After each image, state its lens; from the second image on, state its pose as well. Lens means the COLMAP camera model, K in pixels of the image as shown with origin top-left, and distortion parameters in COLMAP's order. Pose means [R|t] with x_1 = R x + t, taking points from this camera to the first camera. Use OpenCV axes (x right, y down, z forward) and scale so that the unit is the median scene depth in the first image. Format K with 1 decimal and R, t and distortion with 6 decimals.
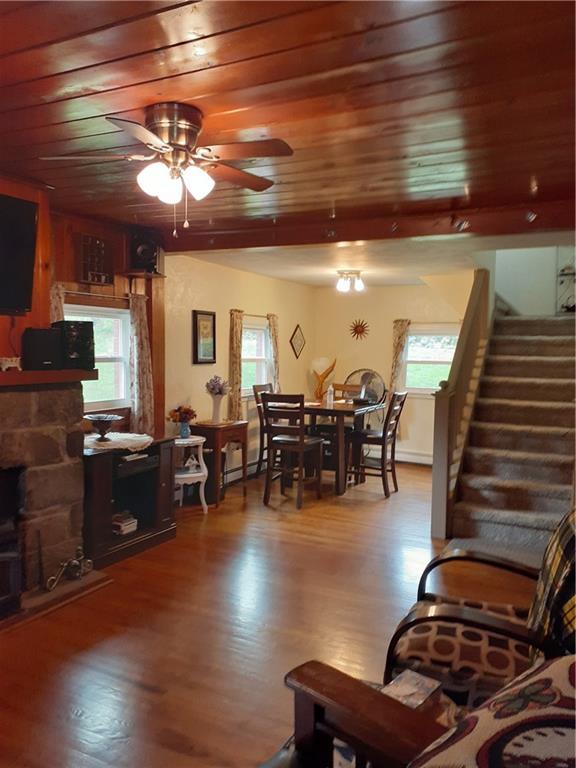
lens RADIAL K [[619.1, 0, 295.4], [0, 619.1, 386.0], [0, 0, 1]] dist [0.037444, -0.075293]
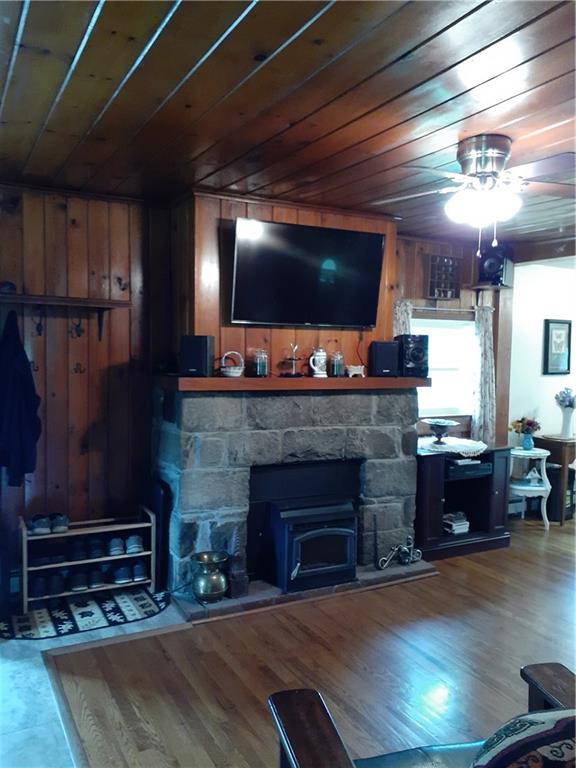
lens RADIAL K [[619.1, 0, 286.3], [0, 619.1, 379.0], [0, 0, 1]] dist [0.037444, -0.075293]
pose [[0.820403, 0.024470, -0.571263, 0.098258], [-0.039270, 0.999136, -0.013599, 0.000528], [0.570436, 0.033590, 0.820655, -0.048328]]
